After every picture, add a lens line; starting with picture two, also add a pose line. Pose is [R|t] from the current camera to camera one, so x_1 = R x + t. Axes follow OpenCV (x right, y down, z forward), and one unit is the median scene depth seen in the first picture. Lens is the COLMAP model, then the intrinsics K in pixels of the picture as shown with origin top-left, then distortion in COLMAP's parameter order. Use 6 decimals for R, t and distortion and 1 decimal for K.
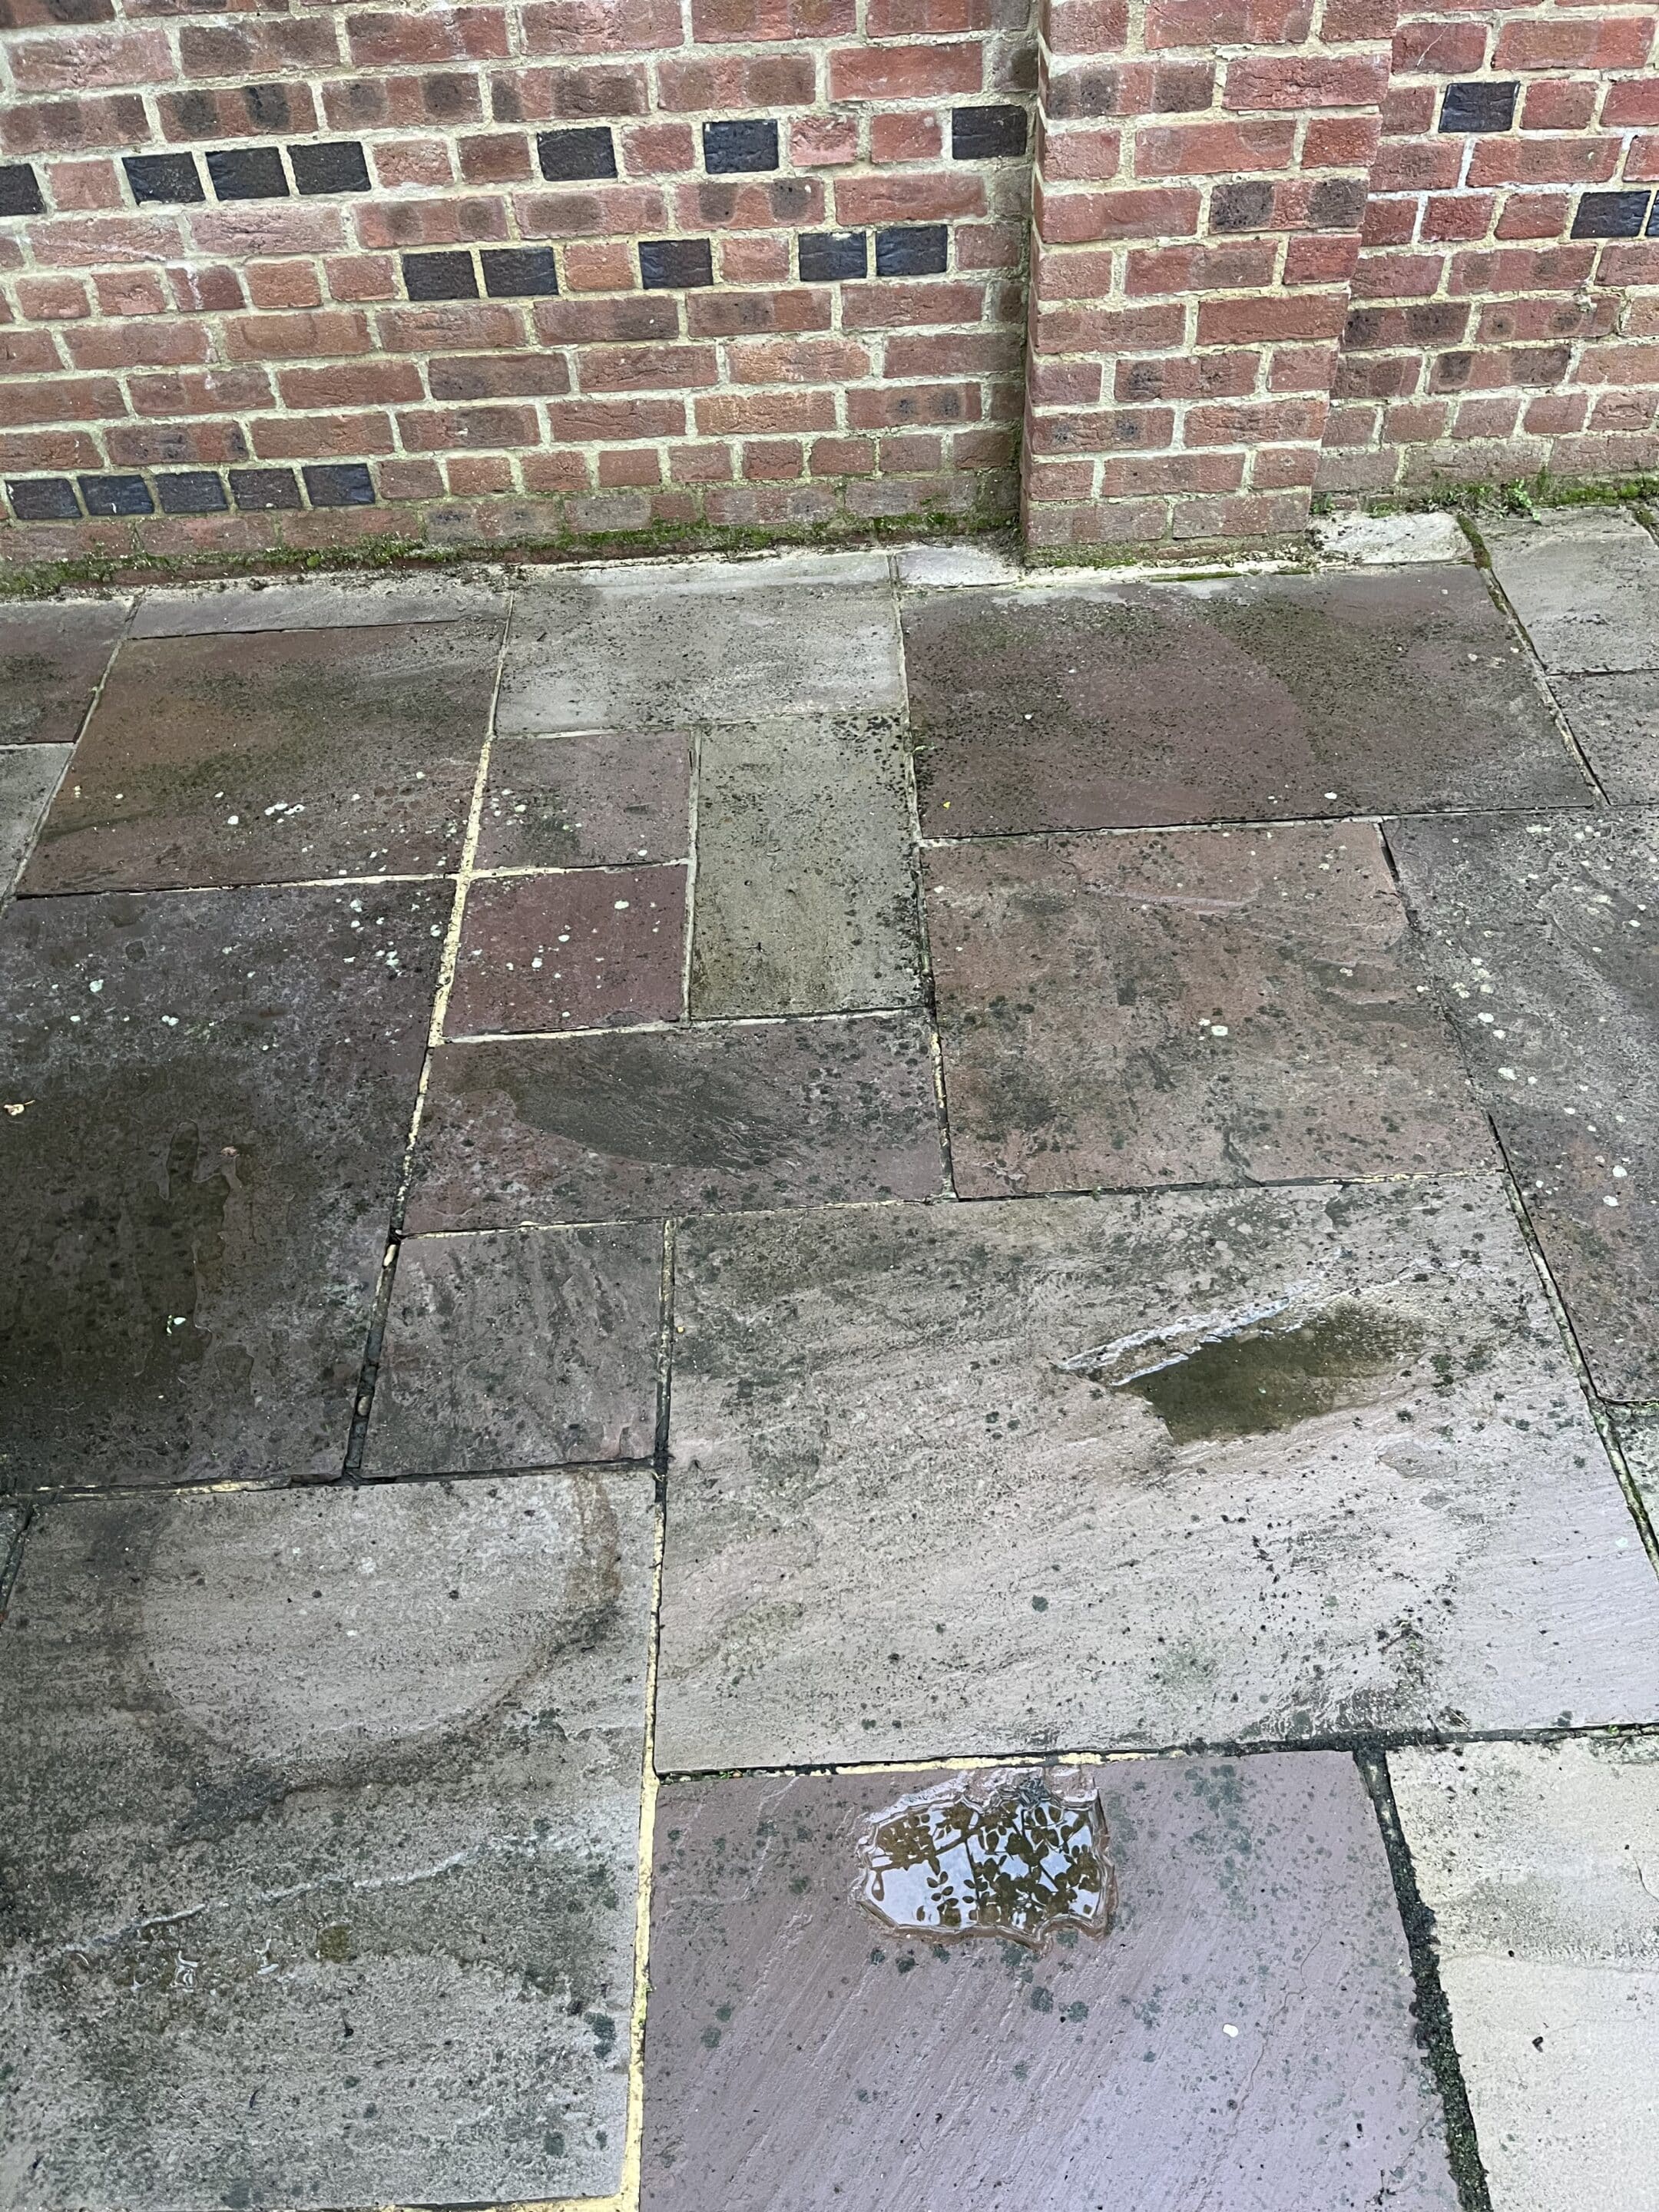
lens RADIAL K [[1676.3, 0, 869.0], [0, 1676.3, 1100.9], [0, 0, 1]] dist [0.064268, -0.100149]
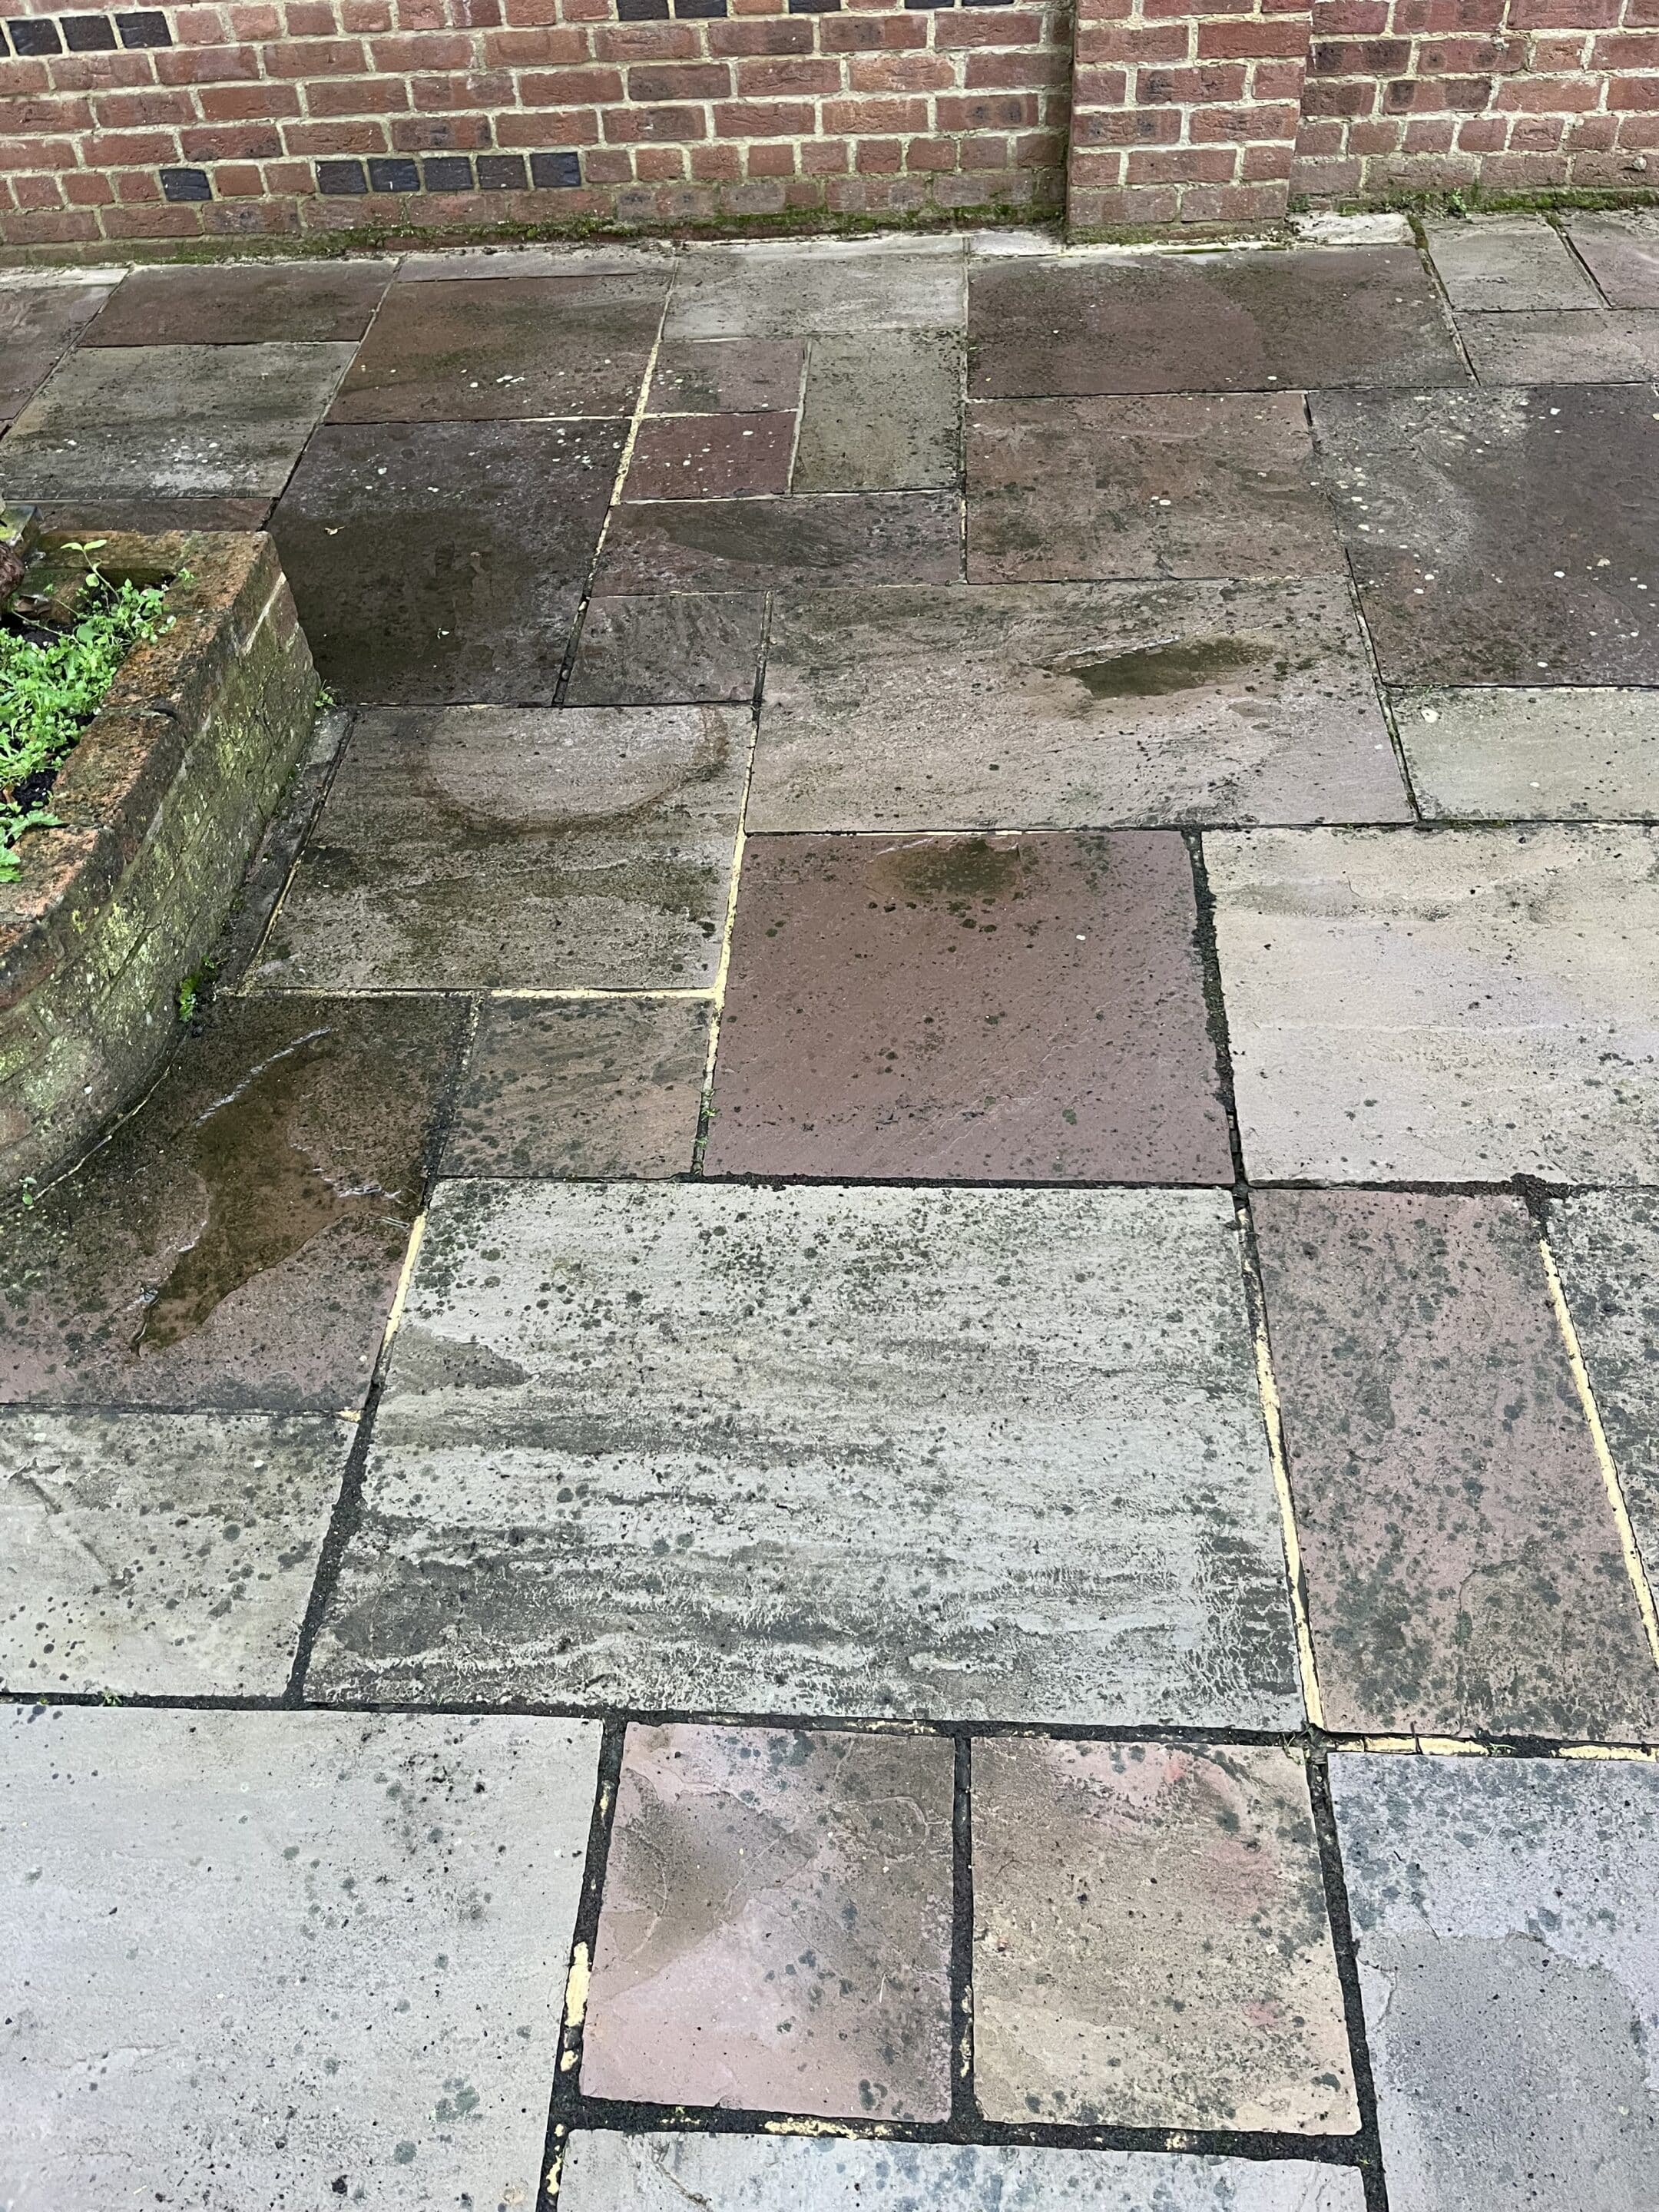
lens RADIAL K [[1676.3, 0, 847.4], [0, 1676.3, 1055.1], [0, 0, 1]] dist [0.064268, -0.100149]
pose [[0.995880, 0.056054, -0.071277, 0.071073], [-0.056522, 0.998391, -0.004556, 0.448500], [0.070907, 0.008566, 0.997446, -0.432143]]
